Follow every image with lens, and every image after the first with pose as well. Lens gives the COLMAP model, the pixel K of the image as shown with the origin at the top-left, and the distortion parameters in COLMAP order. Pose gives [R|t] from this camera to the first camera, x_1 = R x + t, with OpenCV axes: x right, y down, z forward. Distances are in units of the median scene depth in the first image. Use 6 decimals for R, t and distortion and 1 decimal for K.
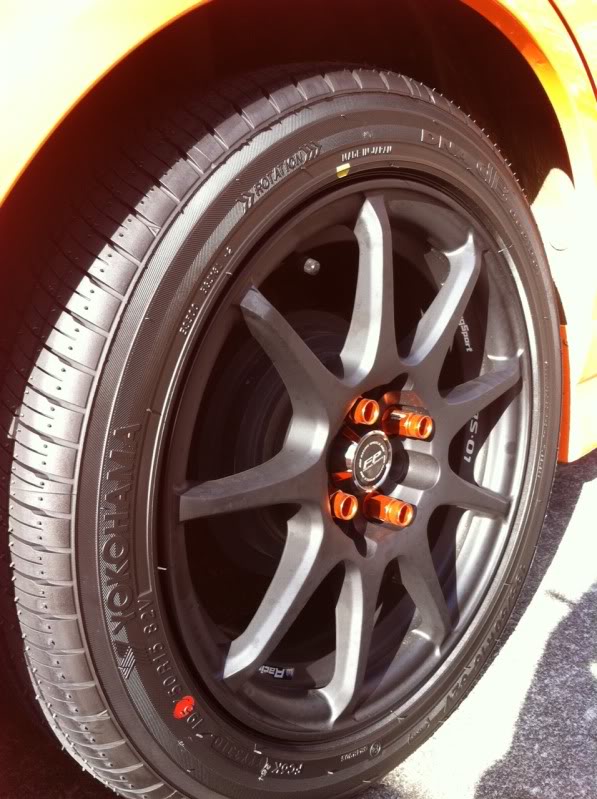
lens RADIAL K [[776.8, 0, 298.5], [0, 776.8, 399.5], [0, 0, 1]] dist [0.007274, -0.154154]
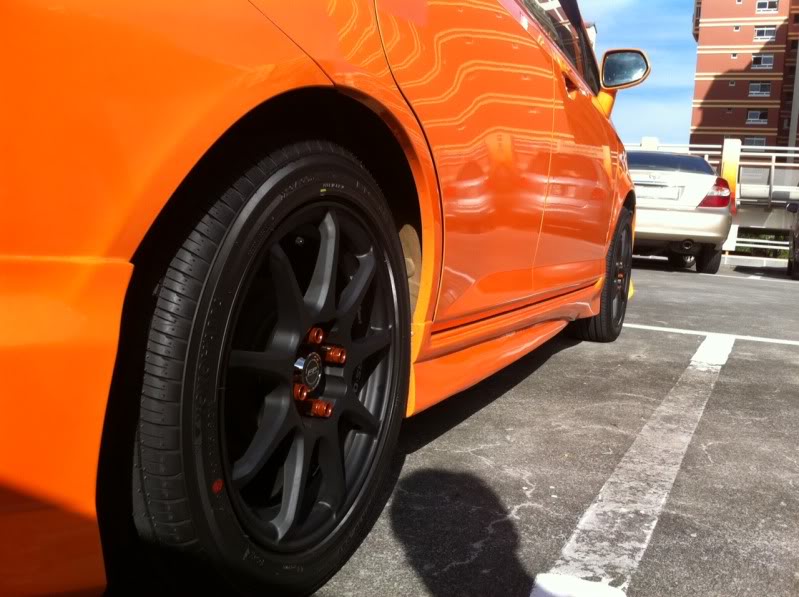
lens RADIAL K [[720.0, 0, 399.5], [0, 720.0, 298.5], [0, 0, 1]] dist [-0.000278, -0.006480]
pose [[0.921509, 0.116002, 0.370627, -0.325356], [-0.026143, 0.970712, -0.238819, 0.300263], [-0.387476, 0.210384, 0.897553, -0.461227]]
